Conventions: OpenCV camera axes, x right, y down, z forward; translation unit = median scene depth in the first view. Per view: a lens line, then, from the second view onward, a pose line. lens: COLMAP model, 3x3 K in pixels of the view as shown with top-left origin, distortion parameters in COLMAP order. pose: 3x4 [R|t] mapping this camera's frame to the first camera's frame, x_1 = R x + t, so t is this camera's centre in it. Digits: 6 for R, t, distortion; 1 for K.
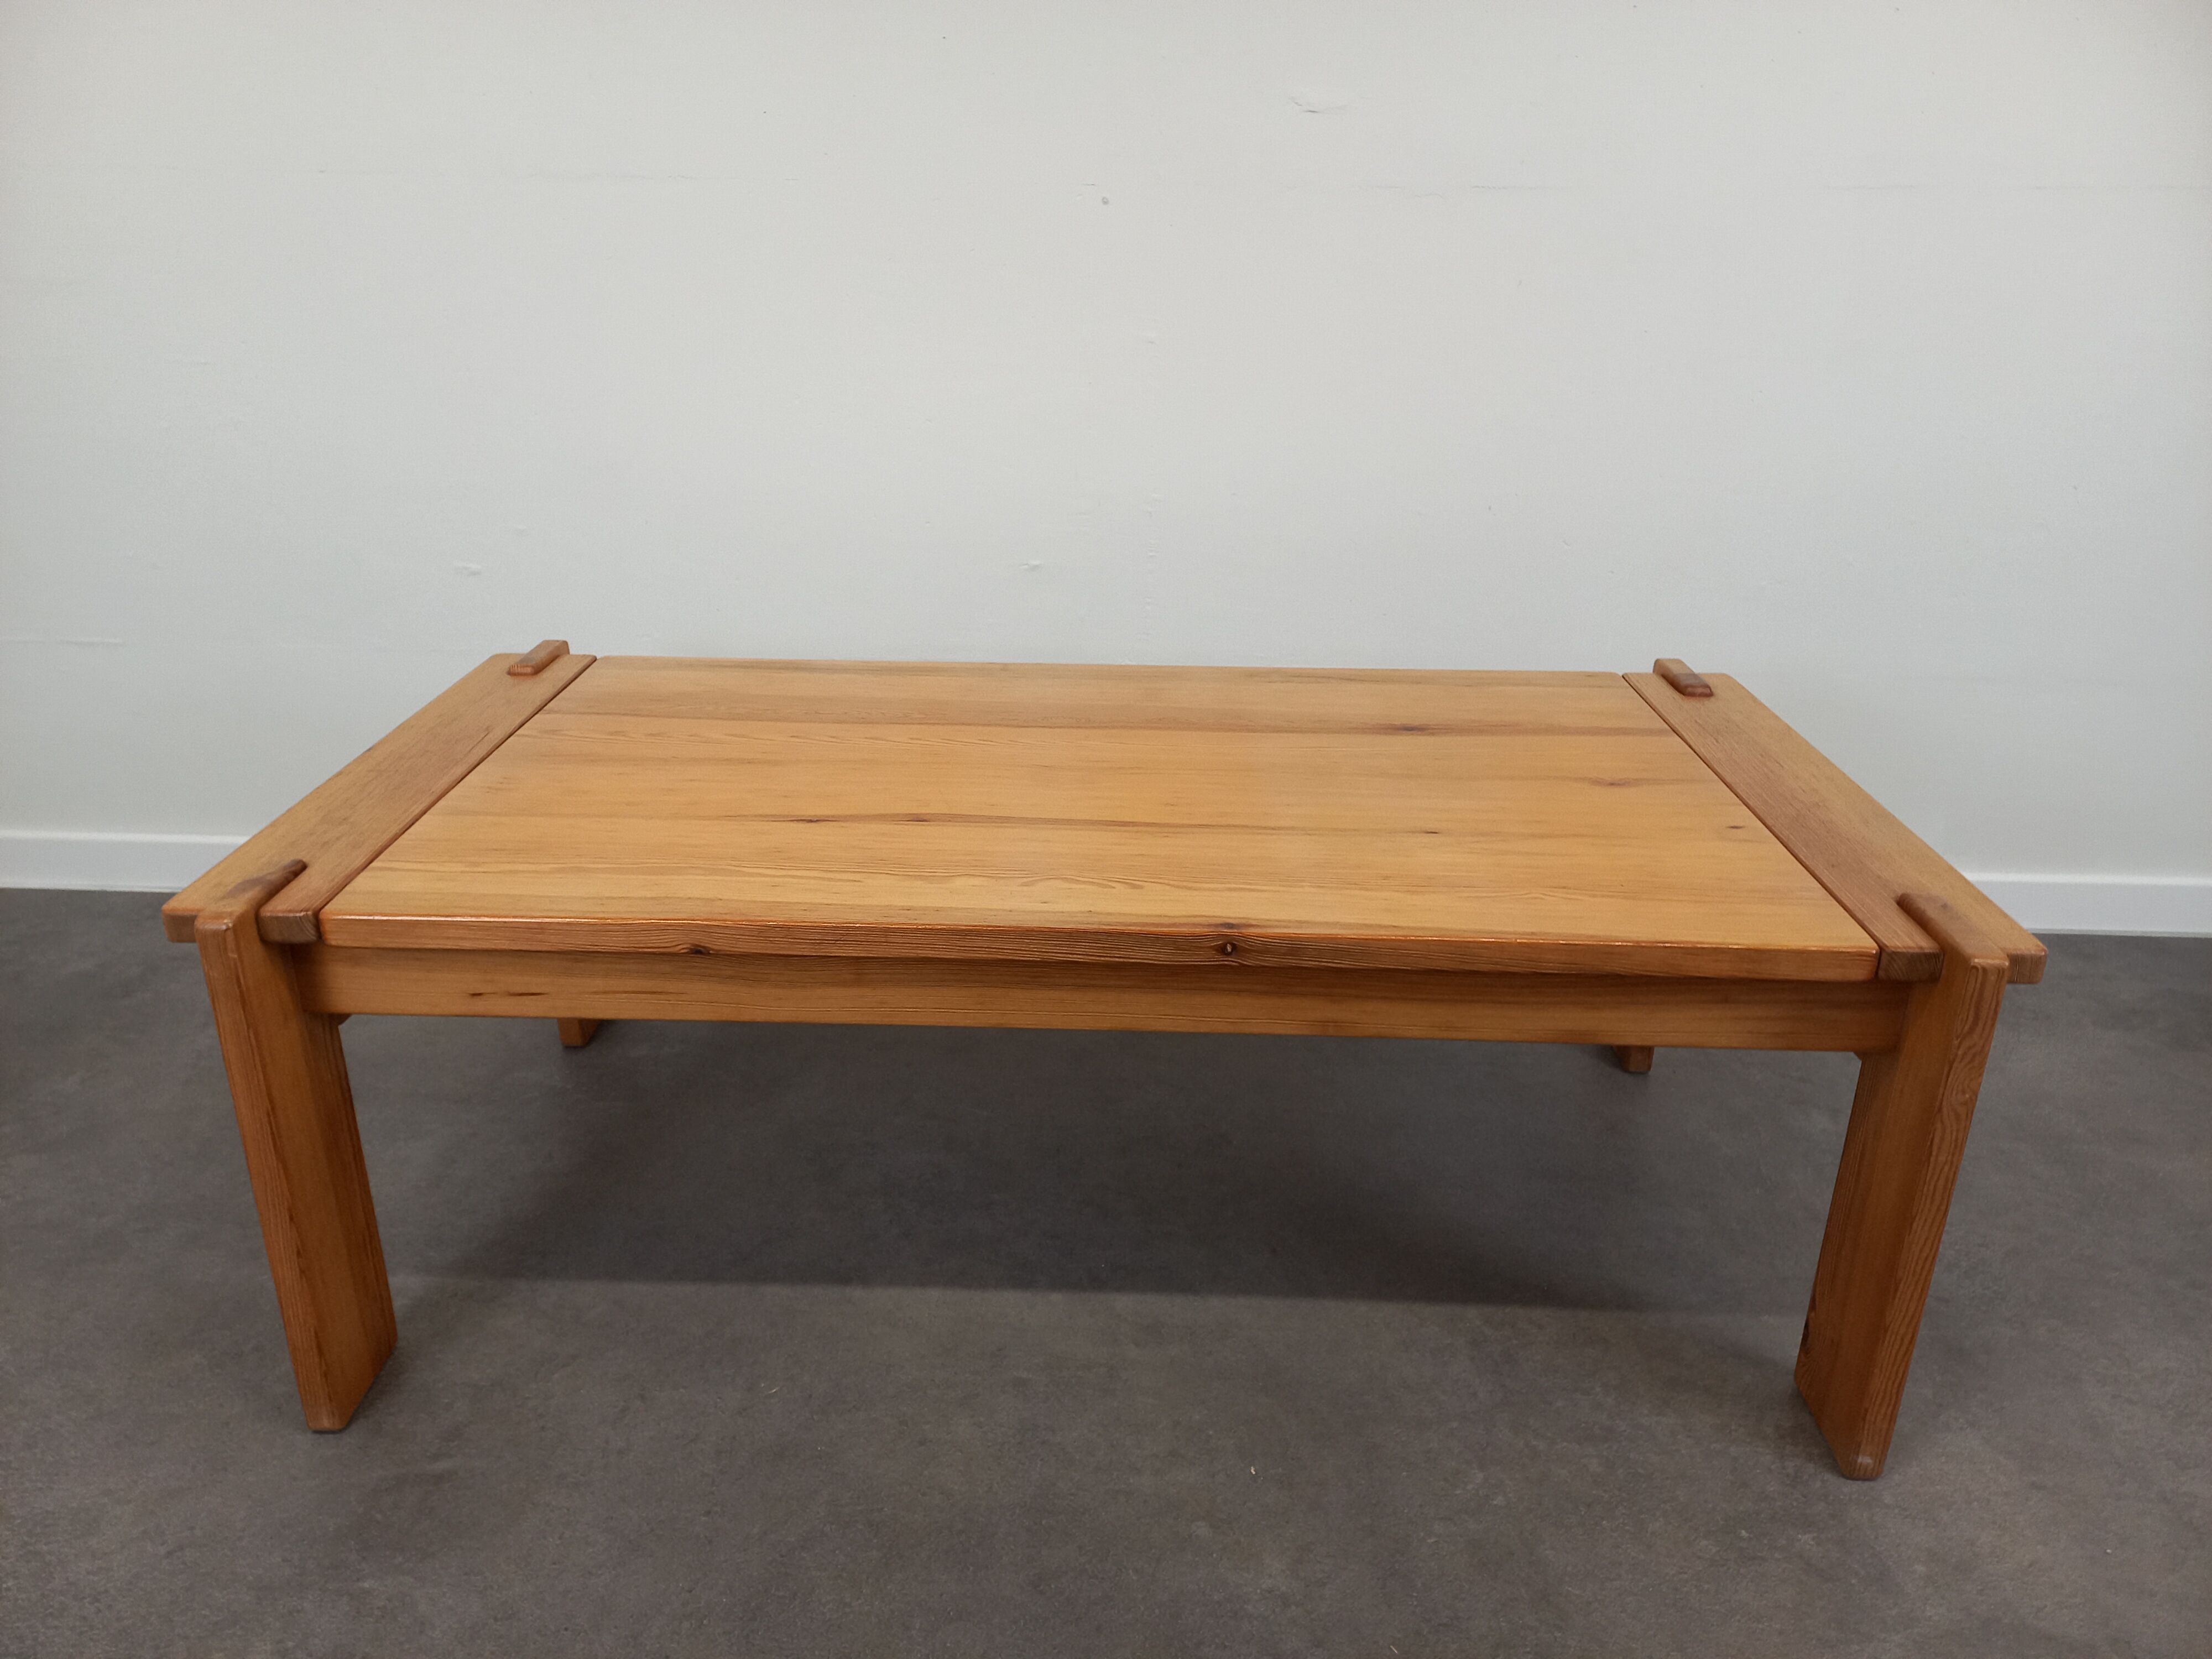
lens RADIAL K [[1632.0, 0, 1092.6], [0, 1632.0, 824.0], [0, 0, 1]] dist [0.081222, -0.072198]
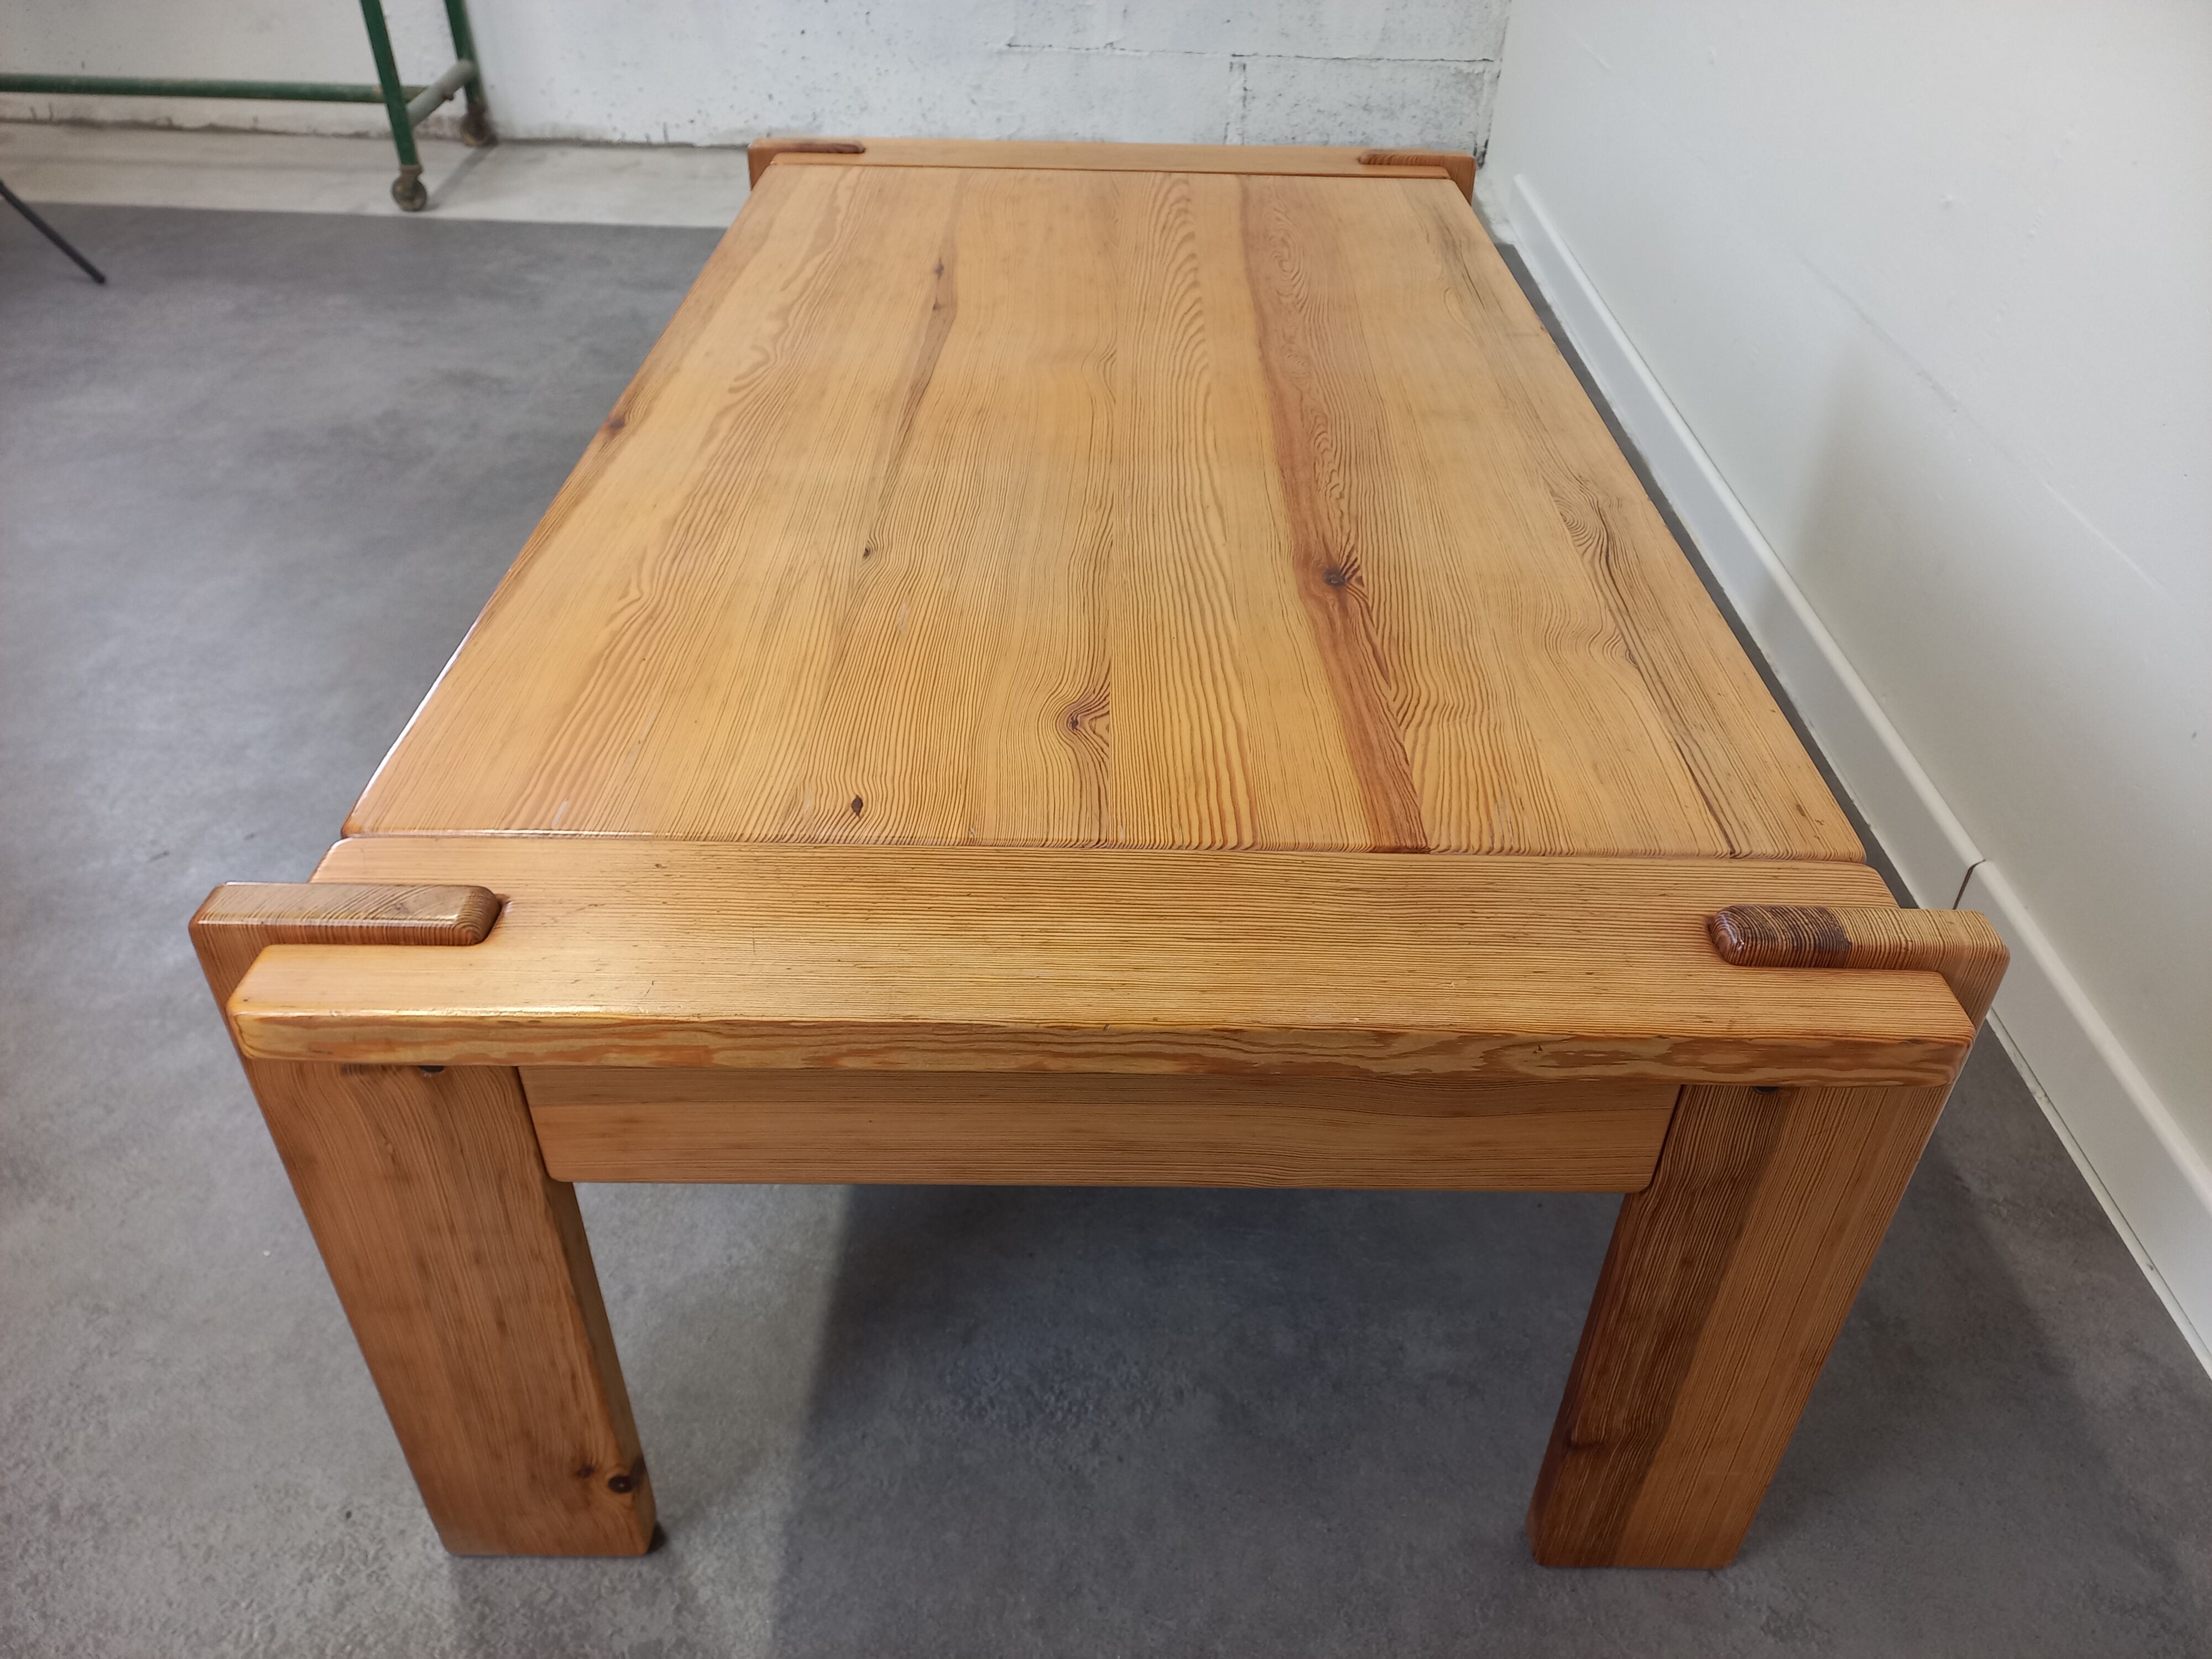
lens RADIAL K [[1632.0, 0, 1092.8], [0, 1632.0, 847.8], [0, 0, 1]] dist [0.081222, -0.072198]
pose [[0.018121, 0.589195, -0.807788, 0.879816], [-0.392704, 0.747188, 0.536184, -0.325686], [0.919486, 0.307505, 0.244920, 0.991465]]
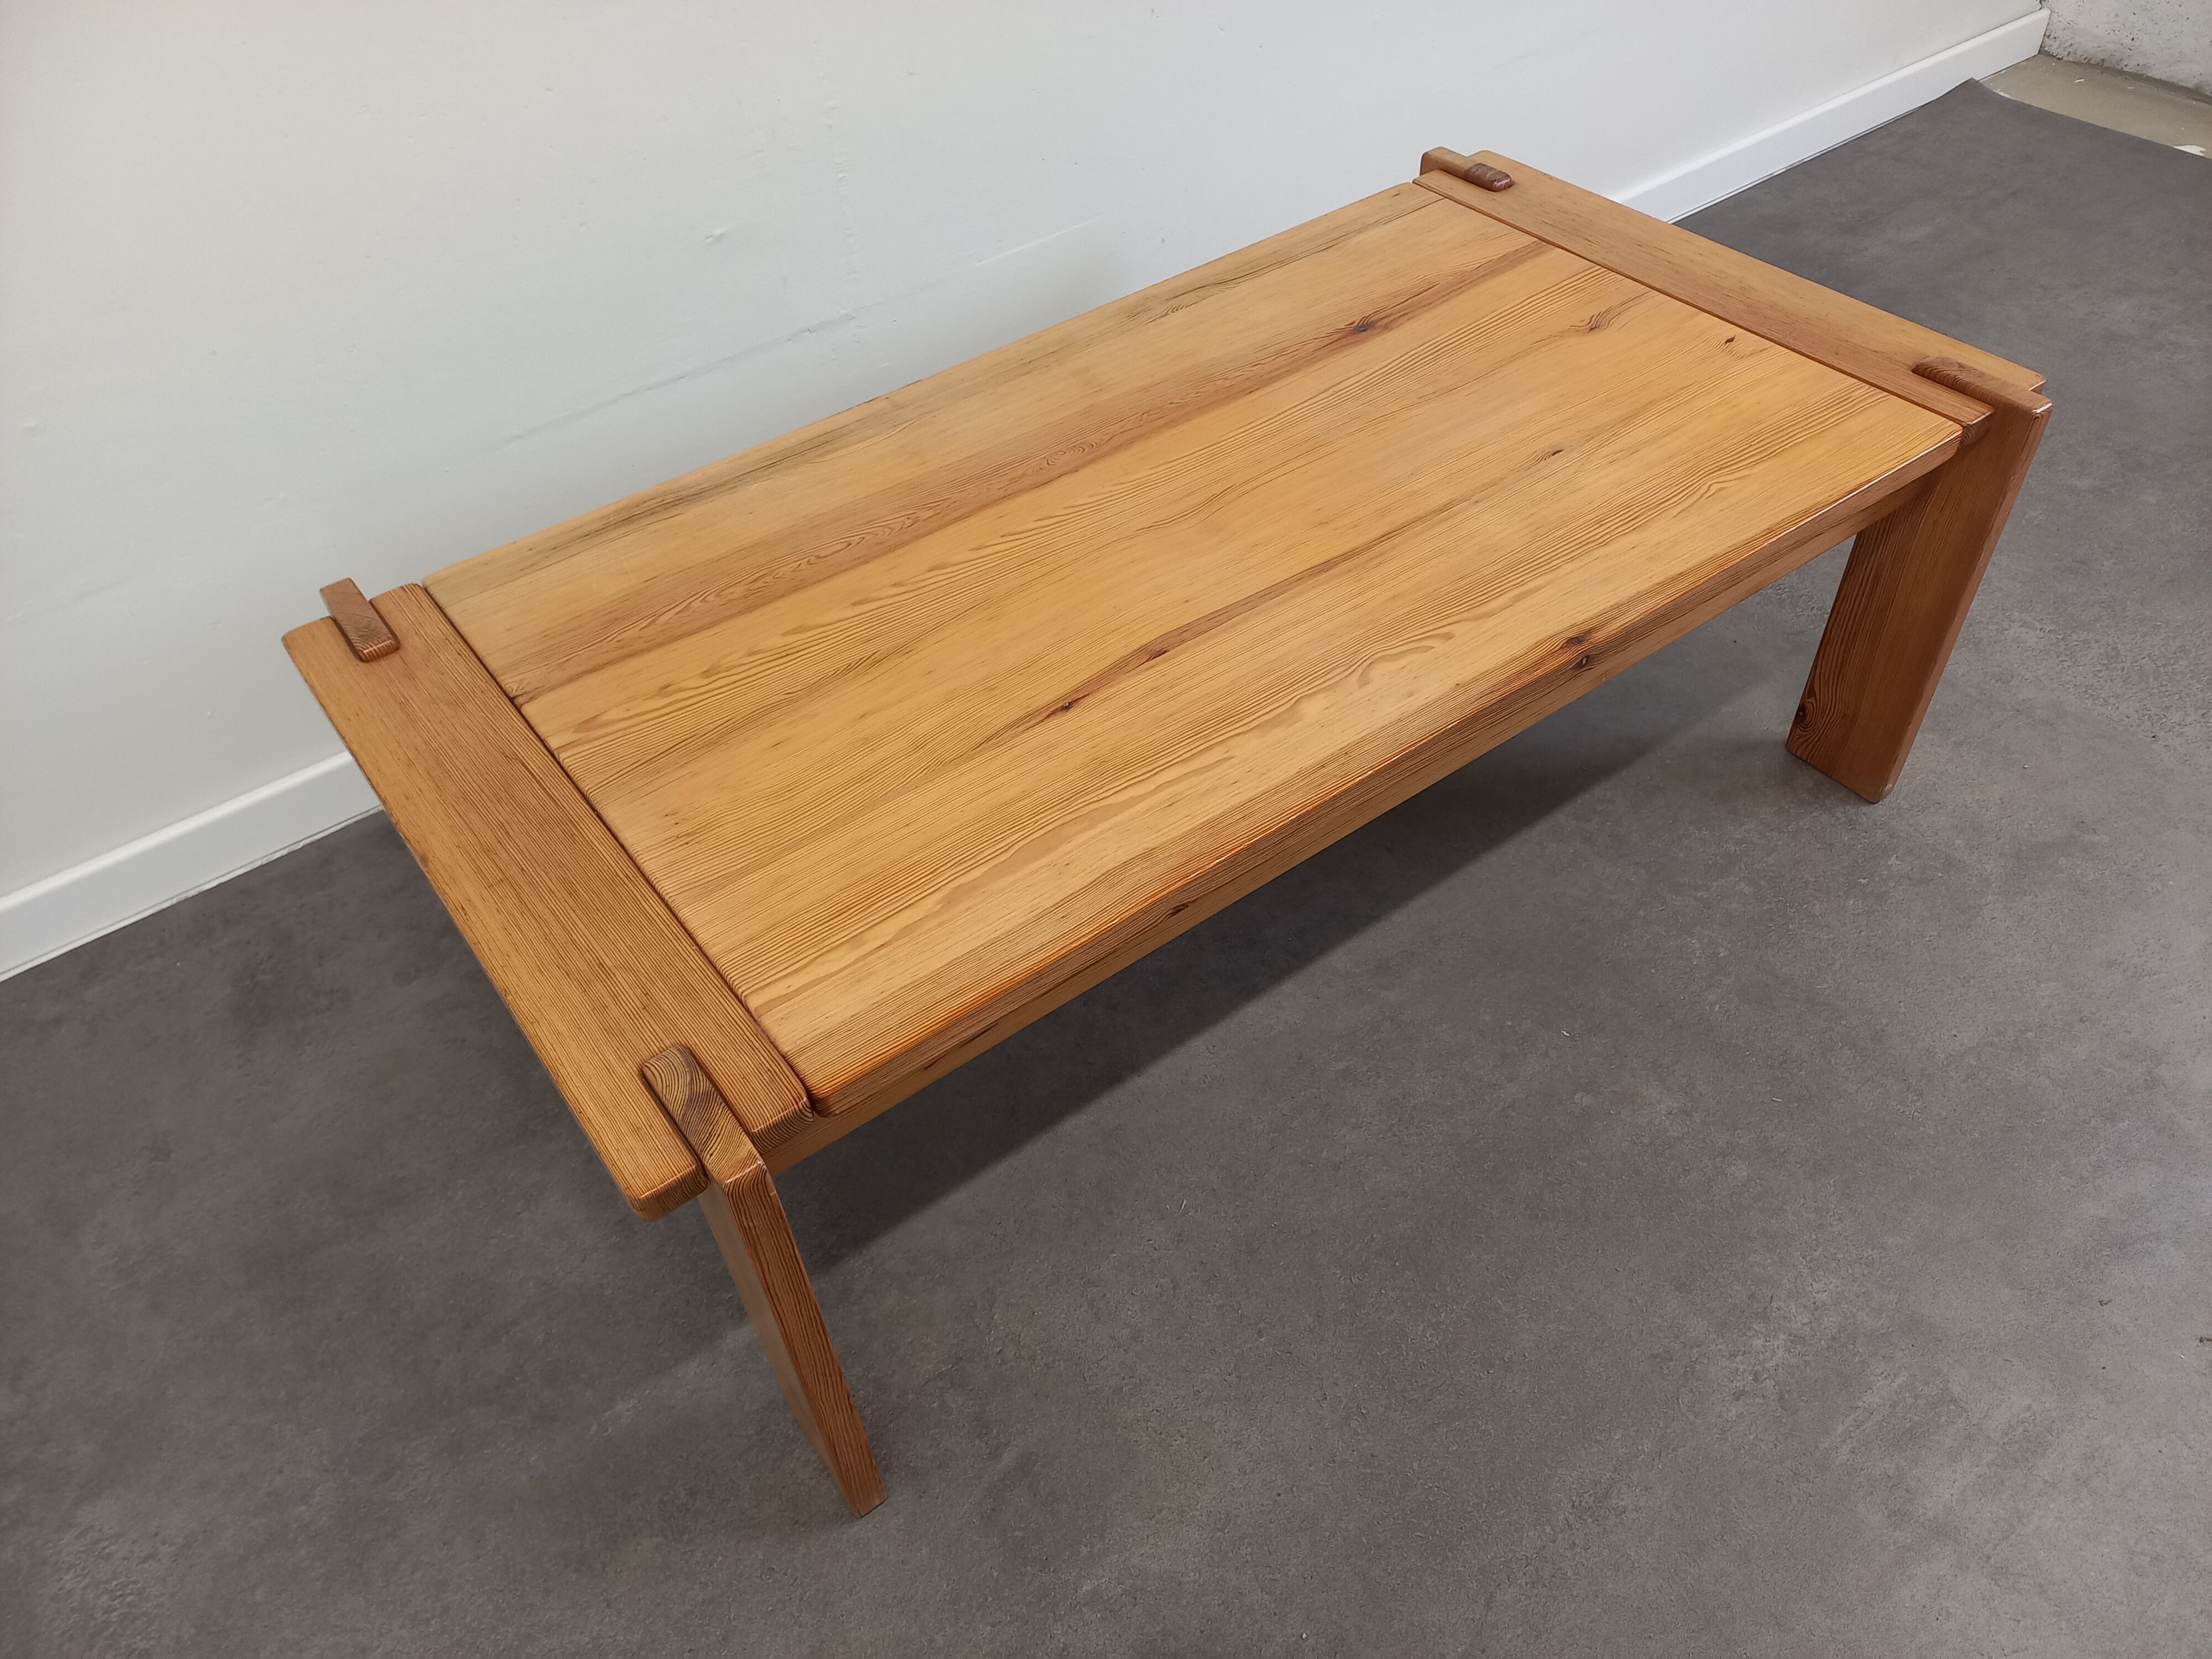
lens RADIAL K [[1632.0, 0, 1113.0], [0, 1632.0, 832.9], [0, 0, 1]] dist [0.081222, -0.072198]
pose [[0.787793, -0.470506, 0.397500, -0.559932], [0.285941, 0.850966, 0.440561, -0.341288], [-0.545545, -0.233409, 0.804923, 0.268474]]
